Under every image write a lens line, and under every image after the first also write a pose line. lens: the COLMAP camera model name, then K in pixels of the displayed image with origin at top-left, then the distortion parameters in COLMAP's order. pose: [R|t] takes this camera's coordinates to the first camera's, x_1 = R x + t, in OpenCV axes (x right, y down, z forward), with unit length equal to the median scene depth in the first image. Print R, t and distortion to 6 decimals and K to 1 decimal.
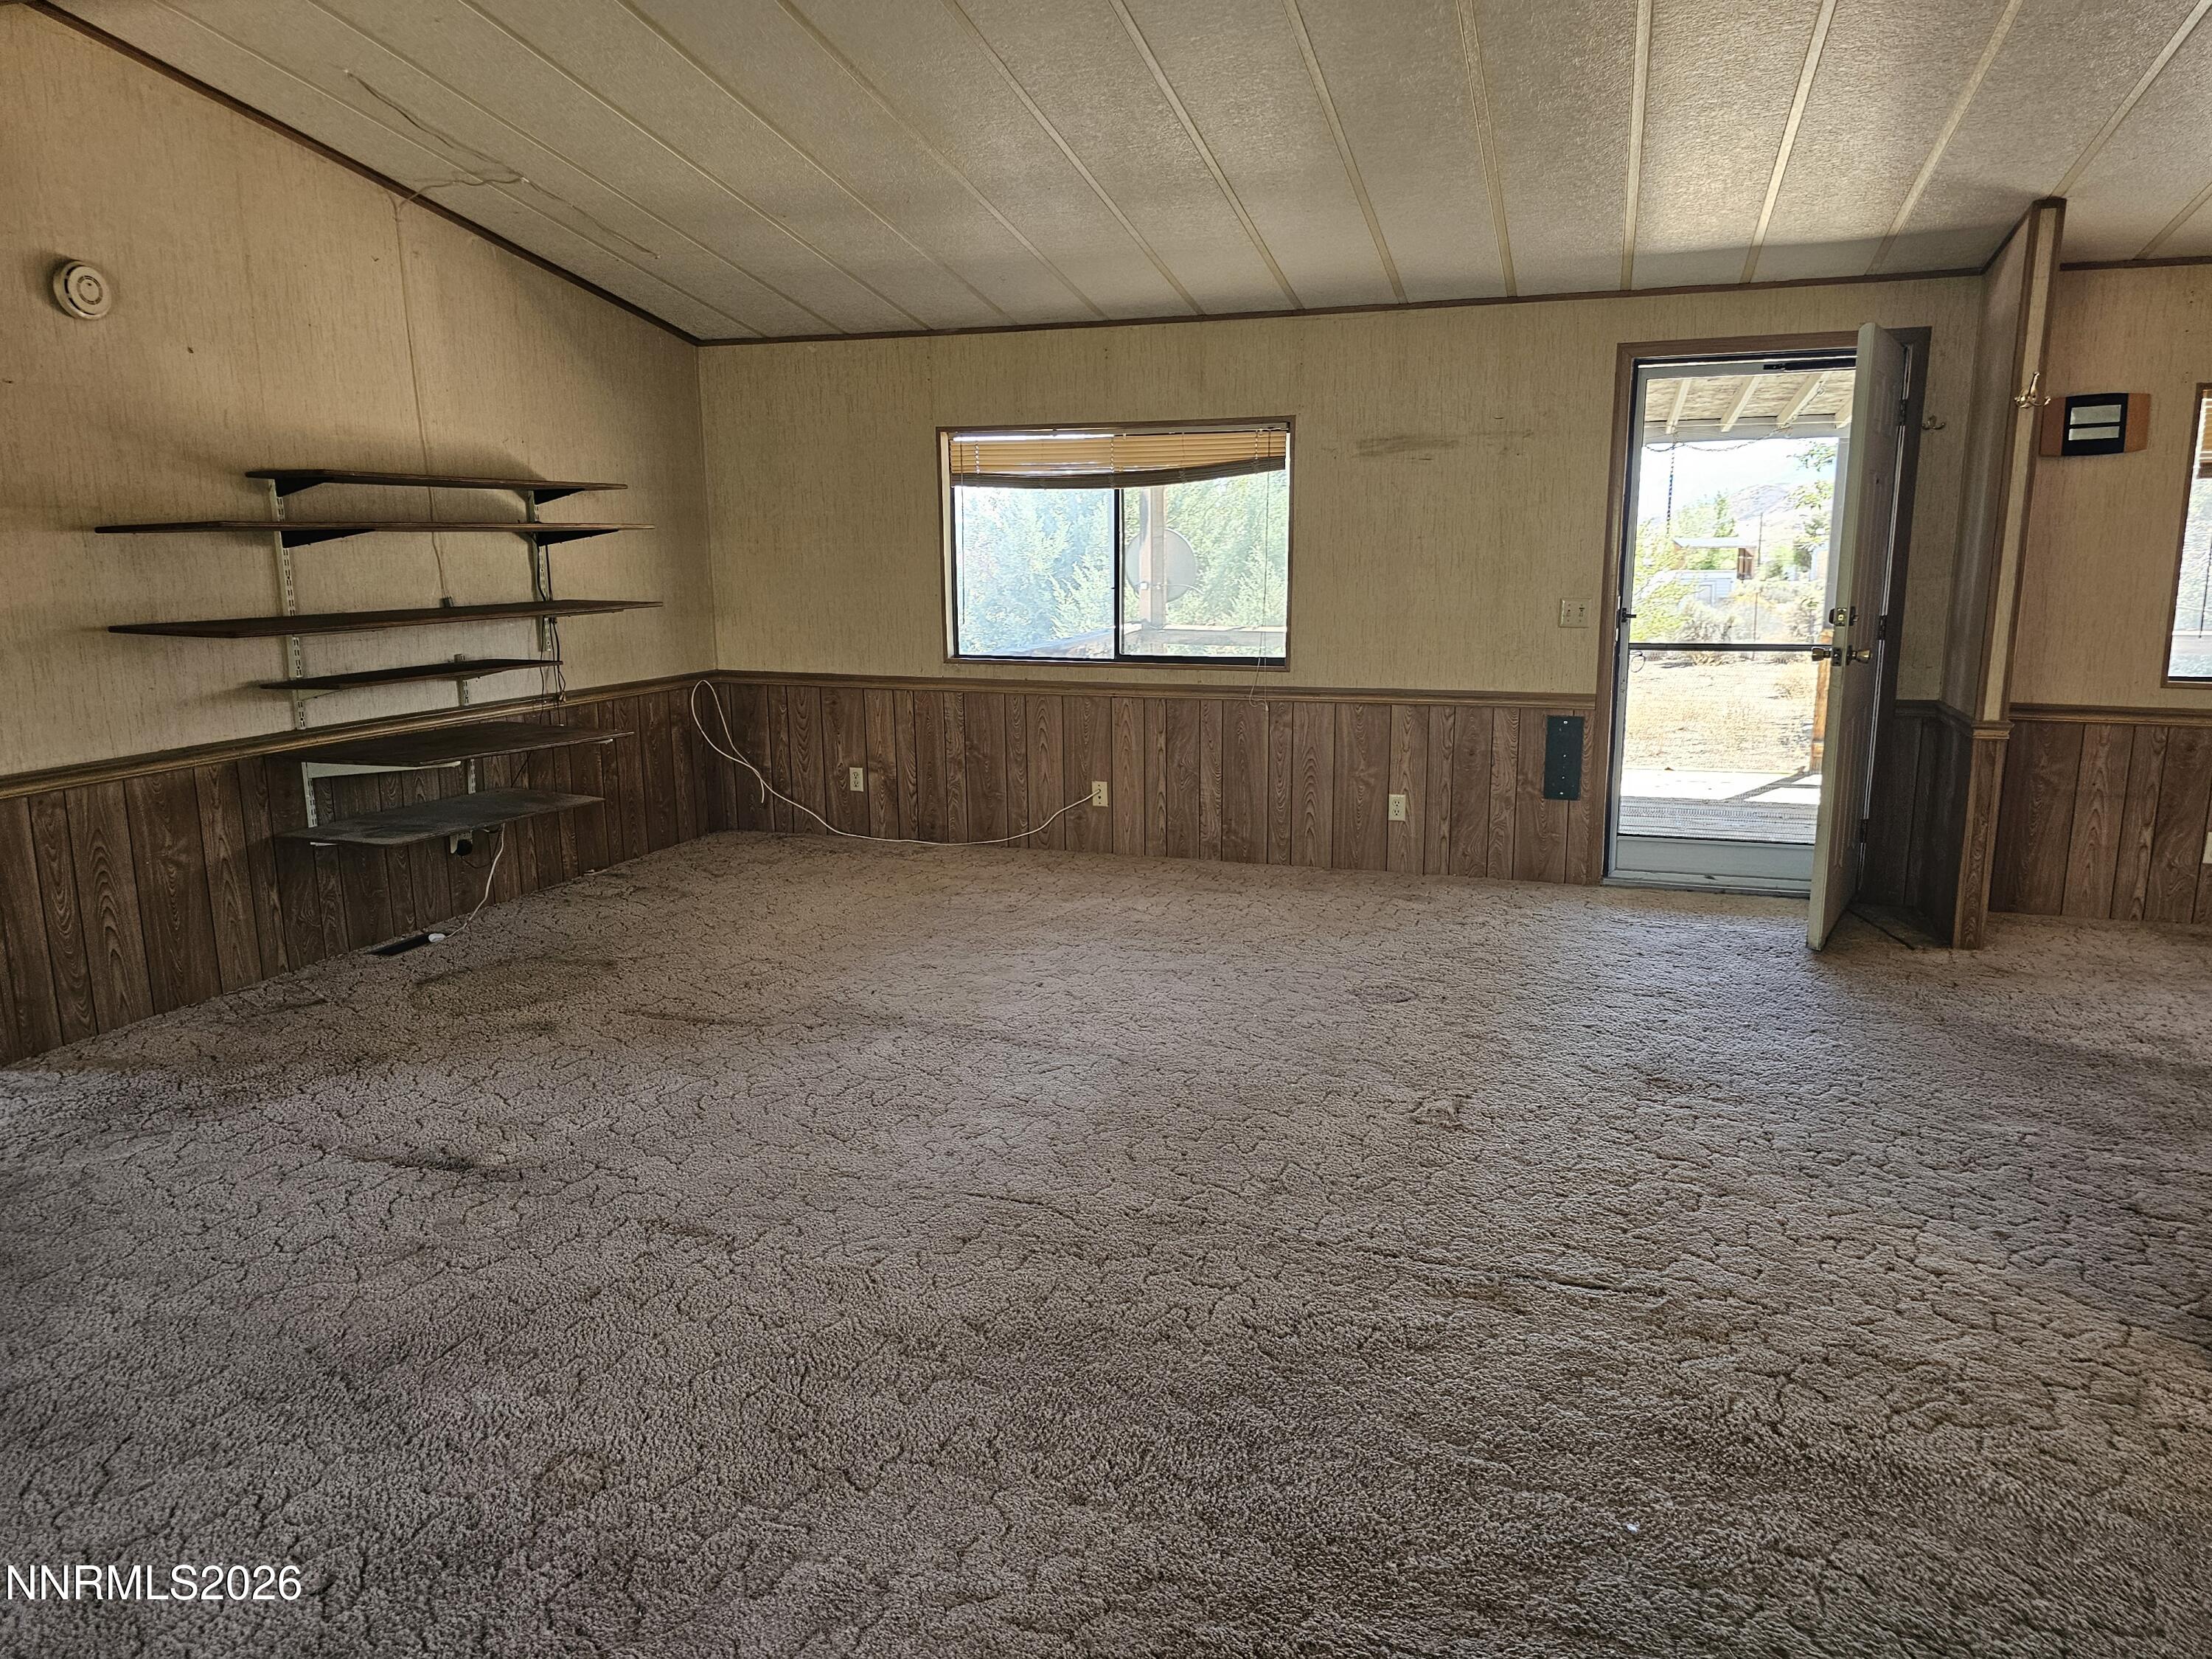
lens RADIAL K [[1486.5, 0, 1094.8], [0, 1486.5, 835.7], [0, 0, 1]] dist [0.060378, -0.054939]
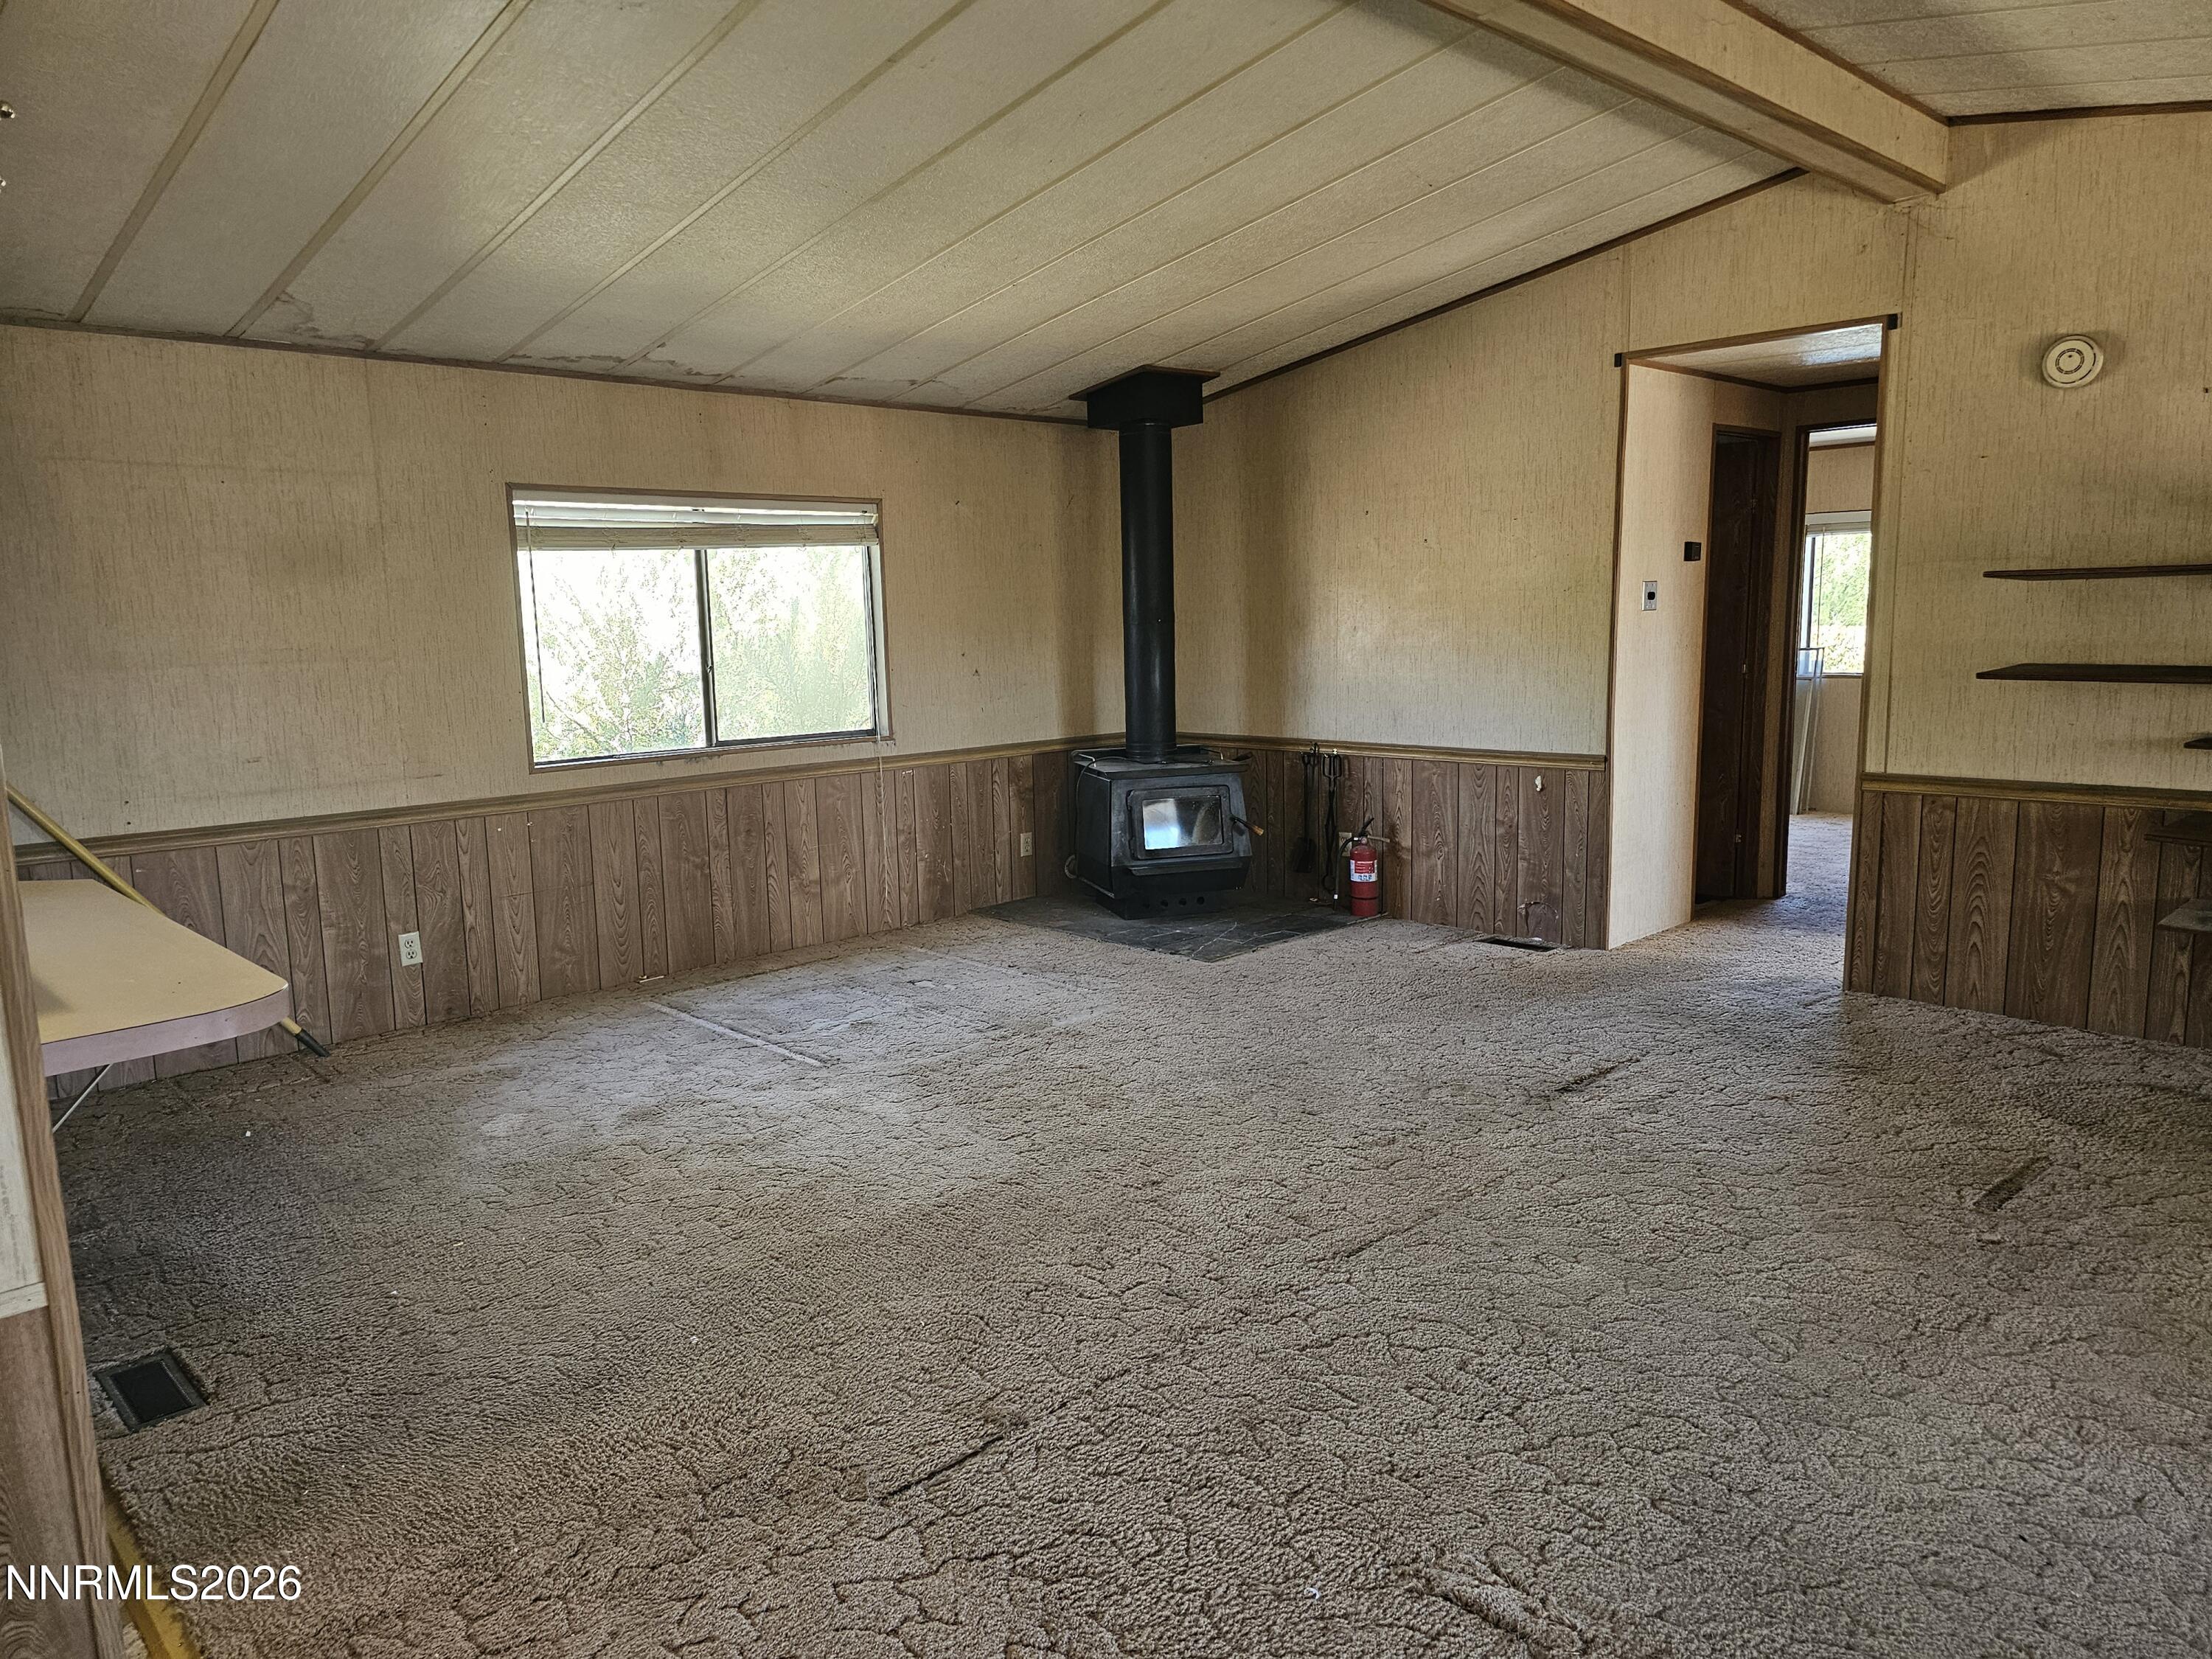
lens RADIAL K [[1486.5, 0, 1103.7], [0, 1486.5, 832.9], [0, 0, 1]] dist [0.060378, -0.054939]
pose [[-0.445881, 0.151712, -0.882142, 0.646685], [-0.153805, 0.957887, 0.242480, -0.181734], [0.881779, 0.243795, -0.403769, 0.868160]]
